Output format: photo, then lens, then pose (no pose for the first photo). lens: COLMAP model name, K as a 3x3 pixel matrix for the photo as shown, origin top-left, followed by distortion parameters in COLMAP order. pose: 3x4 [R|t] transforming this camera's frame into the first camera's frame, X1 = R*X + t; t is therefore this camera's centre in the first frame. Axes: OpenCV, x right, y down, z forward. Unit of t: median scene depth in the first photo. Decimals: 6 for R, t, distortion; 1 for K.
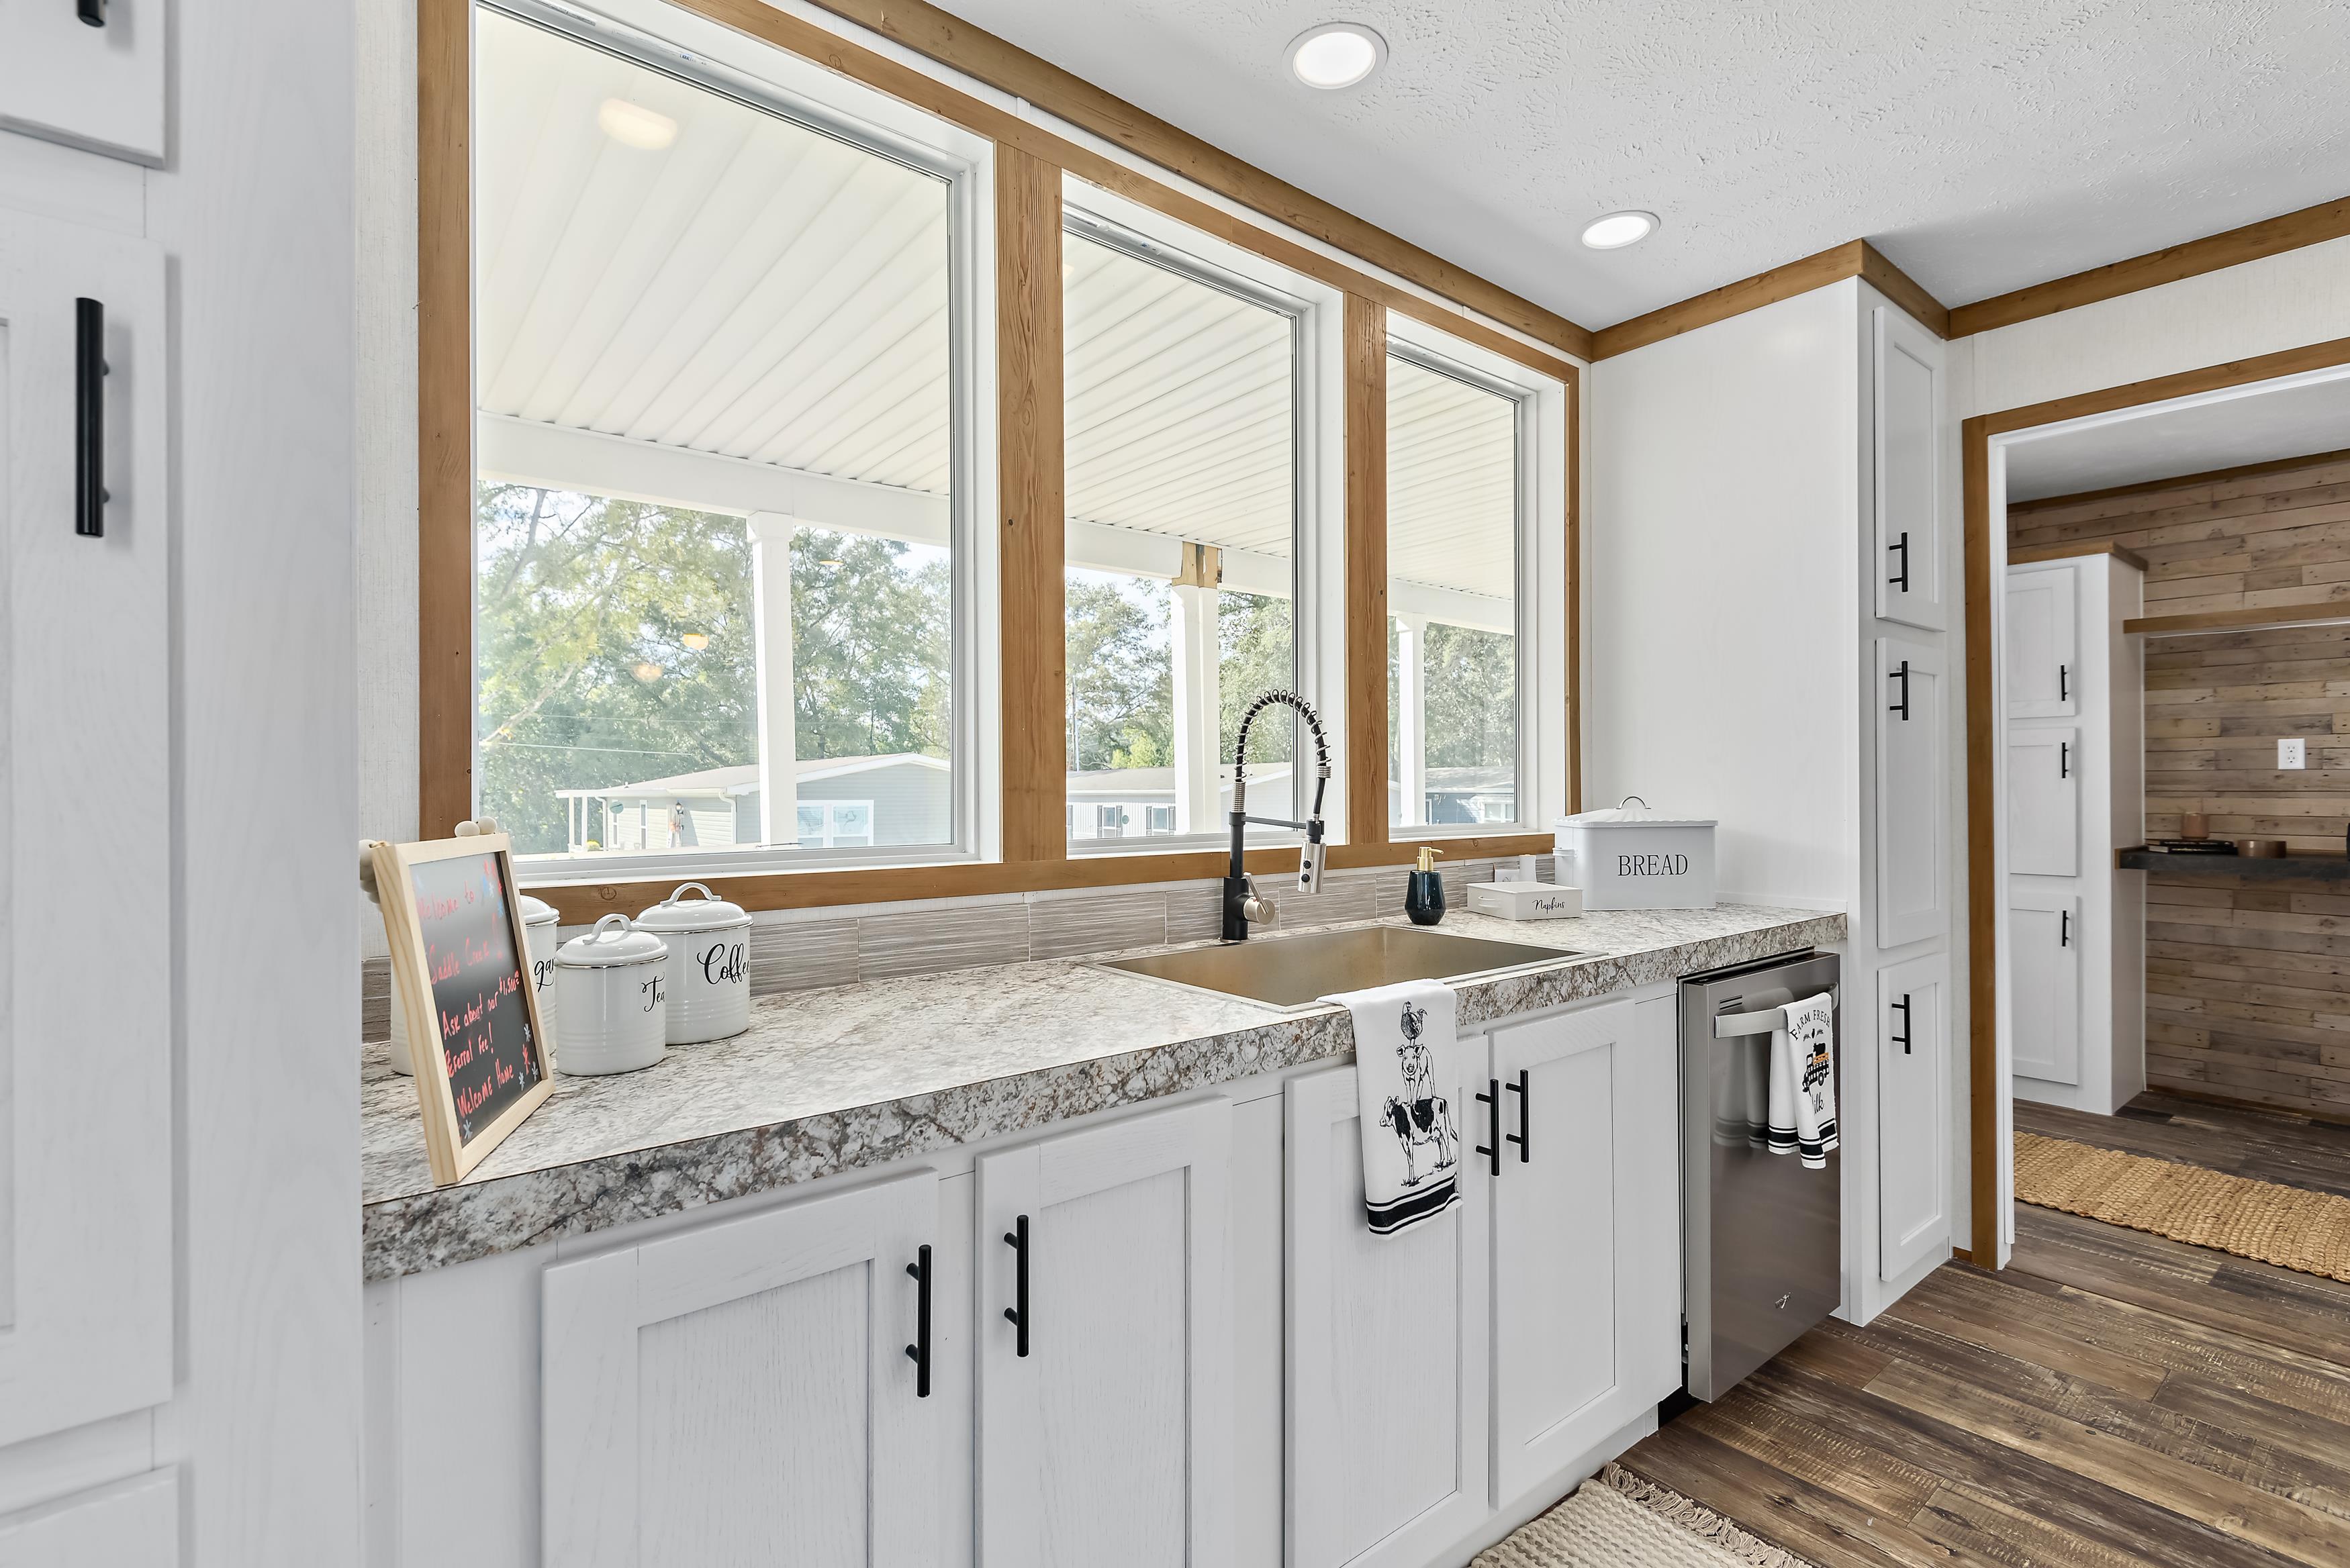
lens RADIAL K [[1061.9, 0, 1164.4], [0, 1061.9, 788.8], [0, 0, 1]] dist [0.033460, -0.016936]
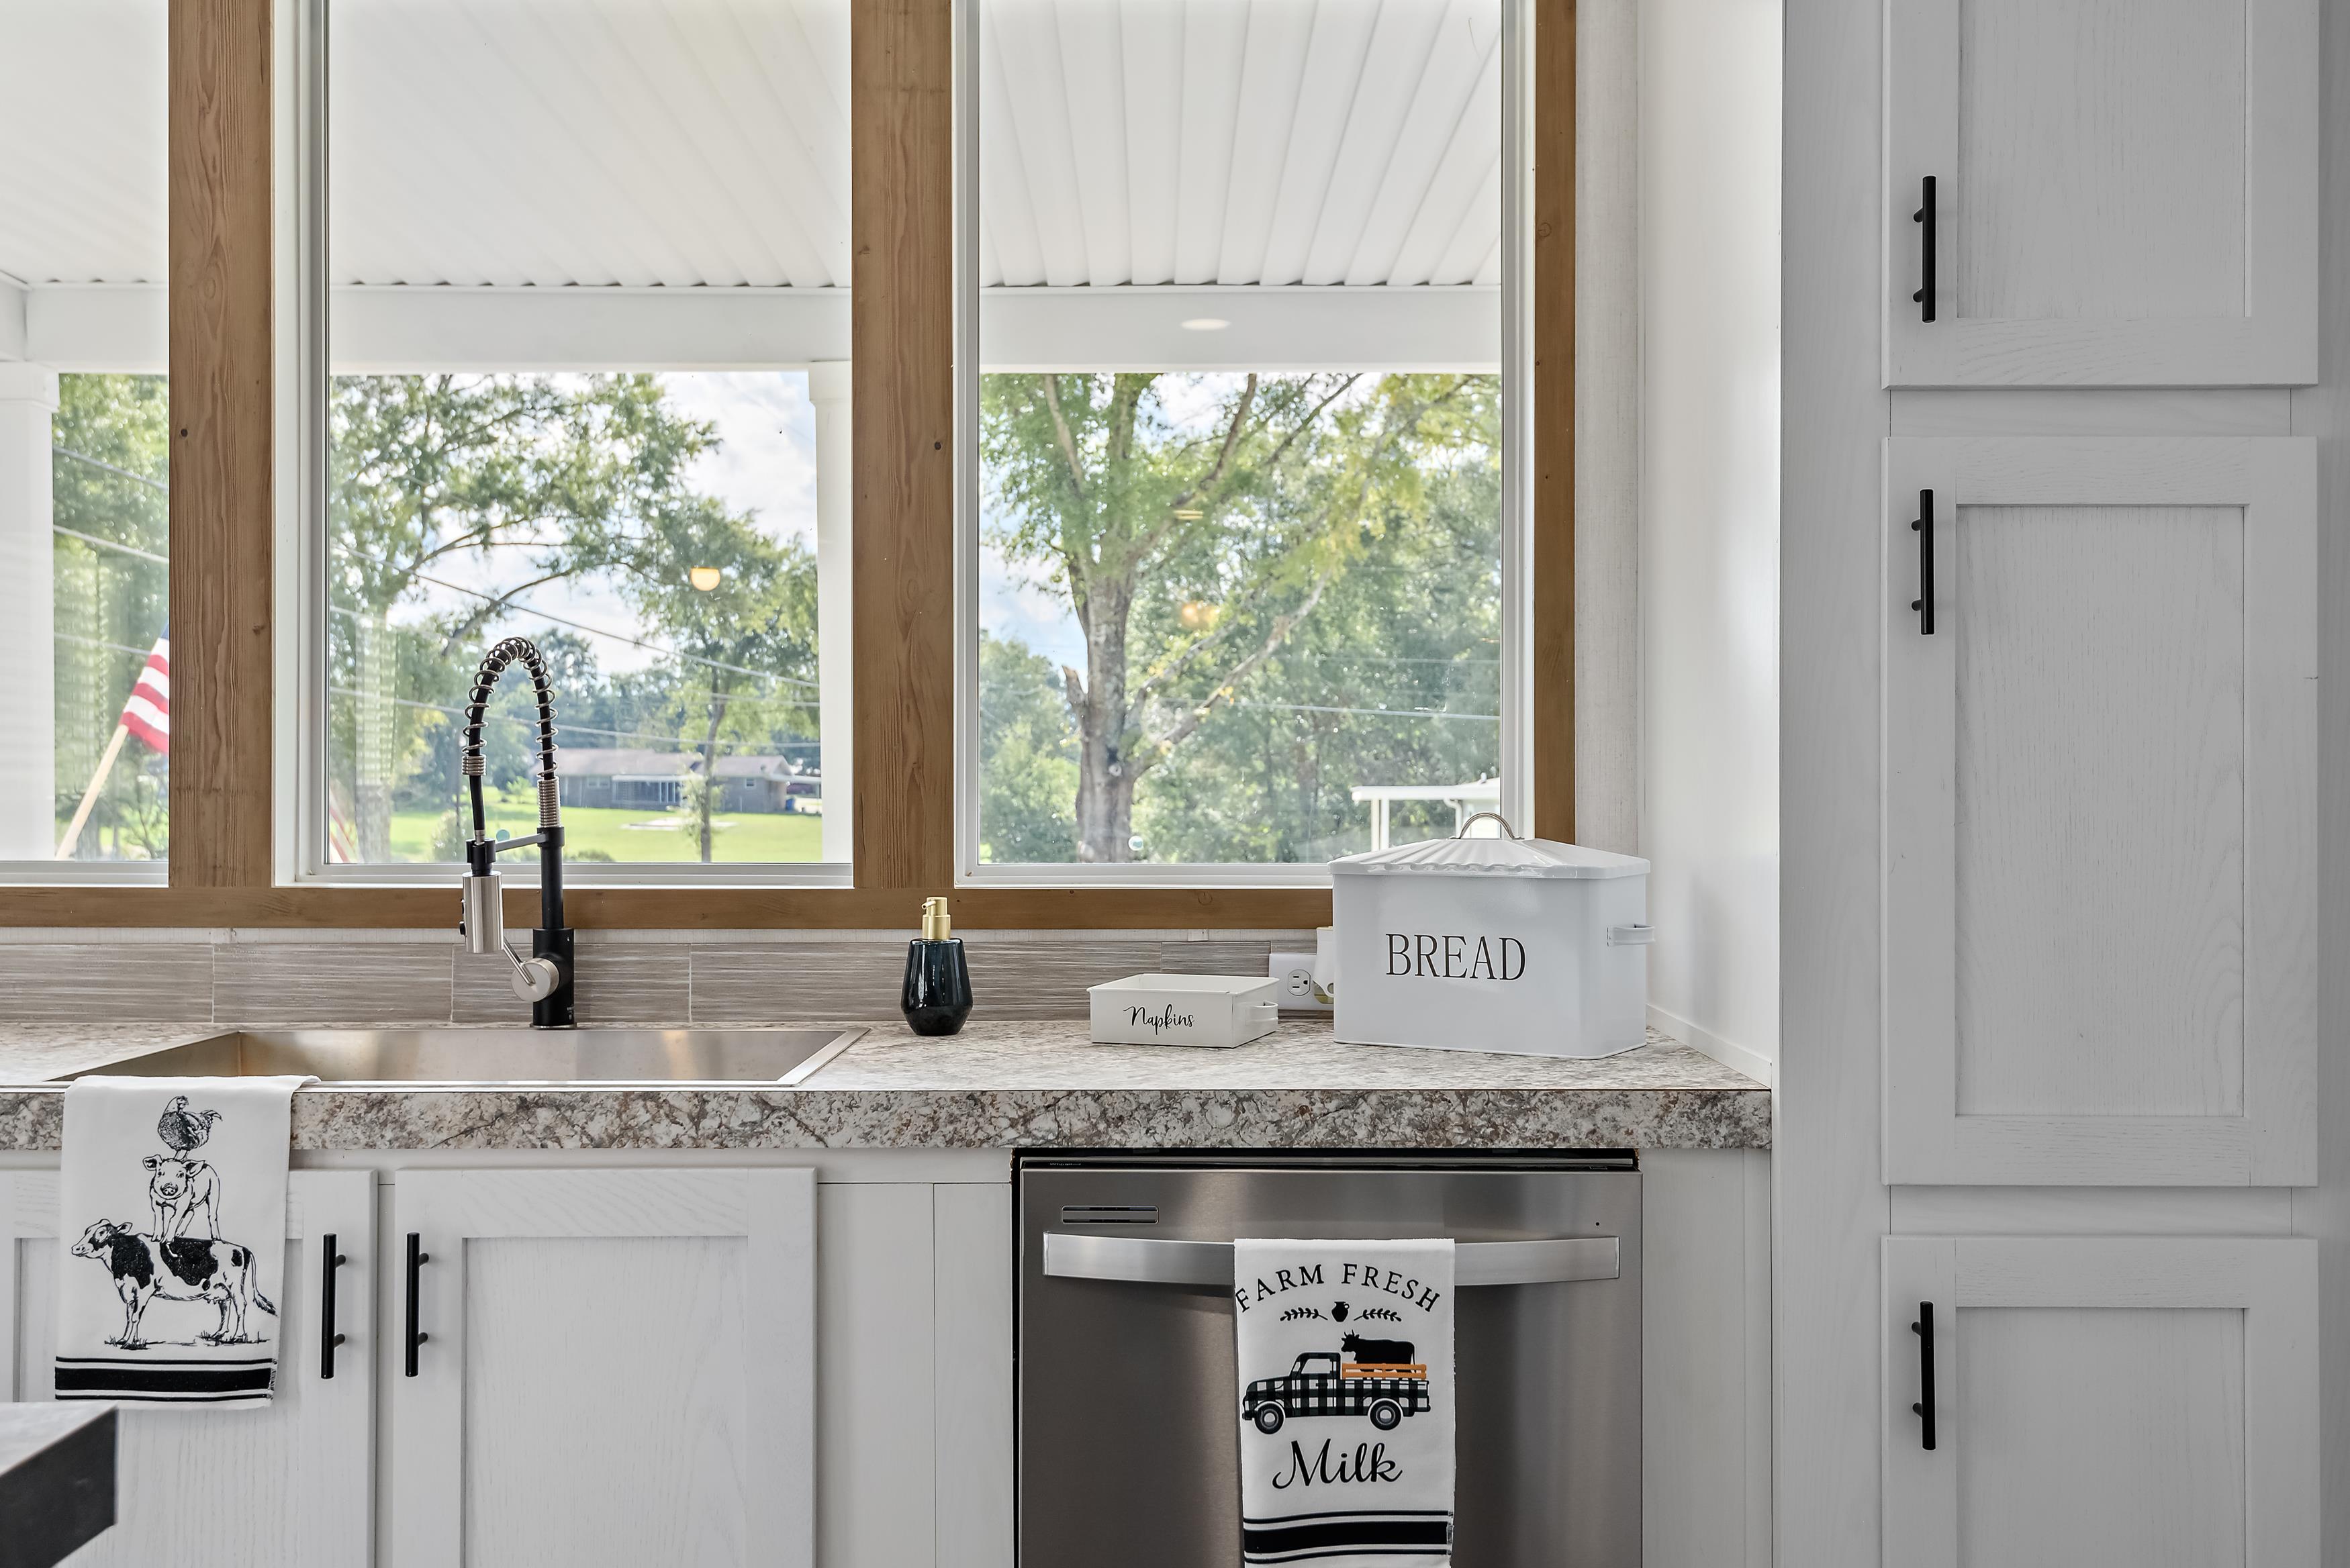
lens RADIAL K [[2135.7, 0, 1175.0], [0, 2135.7, 784.0], [0, 0, 1]] dist [0.013697, 0.000313]
pose [[0.787222, 0.004520, -0.616654, 1.327699], [-0.005382, 0.999985, 0.000459, -0.007645], [0.616647, 0.002957, 0.787234, 0.242640]]
